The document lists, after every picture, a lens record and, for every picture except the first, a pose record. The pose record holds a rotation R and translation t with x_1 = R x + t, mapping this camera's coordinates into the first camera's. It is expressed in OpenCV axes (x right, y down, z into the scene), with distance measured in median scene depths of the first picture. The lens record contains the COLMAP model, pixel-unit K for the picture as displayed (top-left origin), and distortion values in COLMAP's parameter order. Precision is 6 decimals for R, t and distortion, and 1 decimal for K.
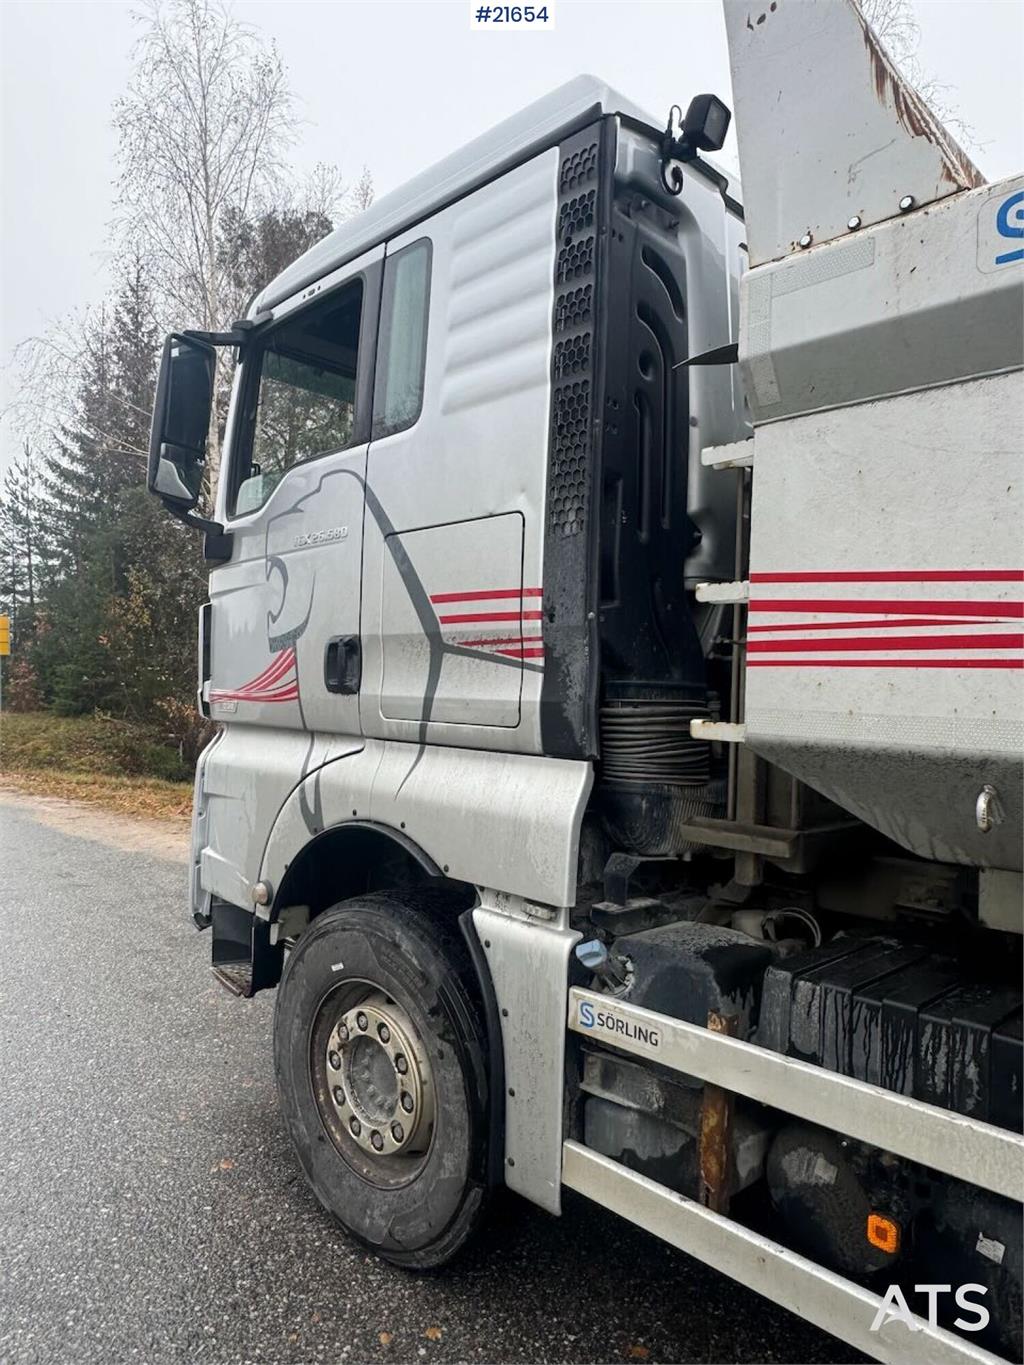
lens RADIAL K [[881.6, 0, 519.1], [0, 881.6, 680.2], [0, 0, 1]] dist [0.000752, 0.006857]
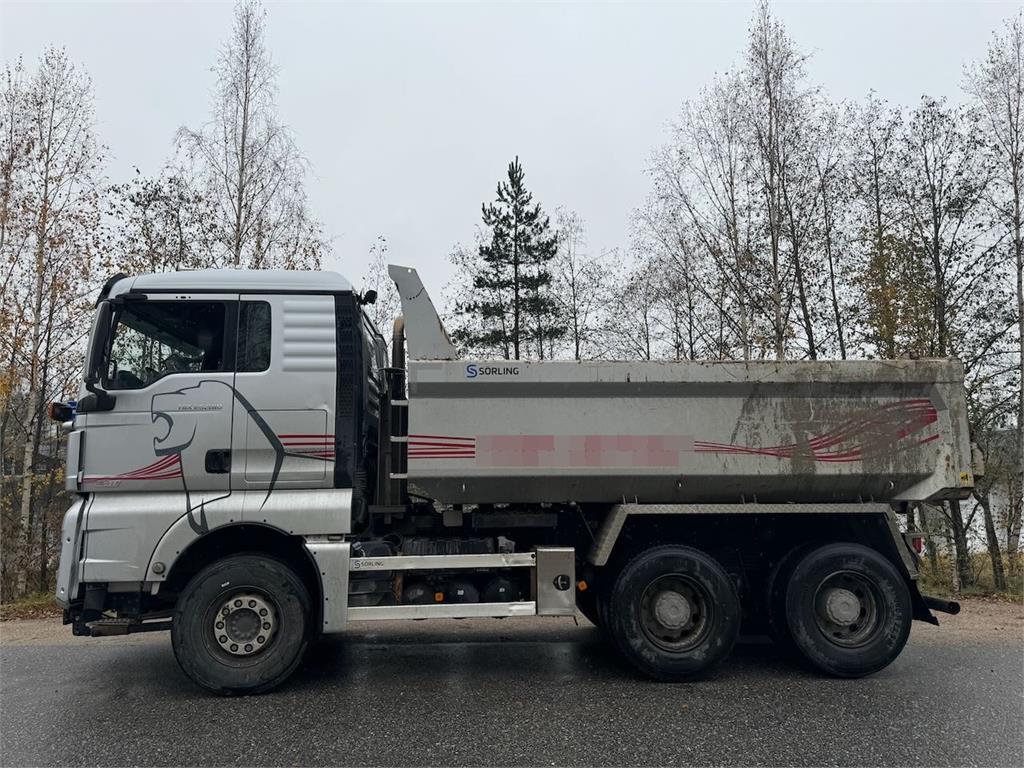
lens RADIAL K [[718.3, 0, 516.0], [0, 718.3, 389.5], [0, 0, 1]] dist [0.058395, -0.052770]
pose [[0.657208, 0.066981, 0.750727, -1.312336], [0.024638, 0.993602, -0.110219, 0.029919], [-0.753307, 0.090933, 0.651353, -1.045605]]
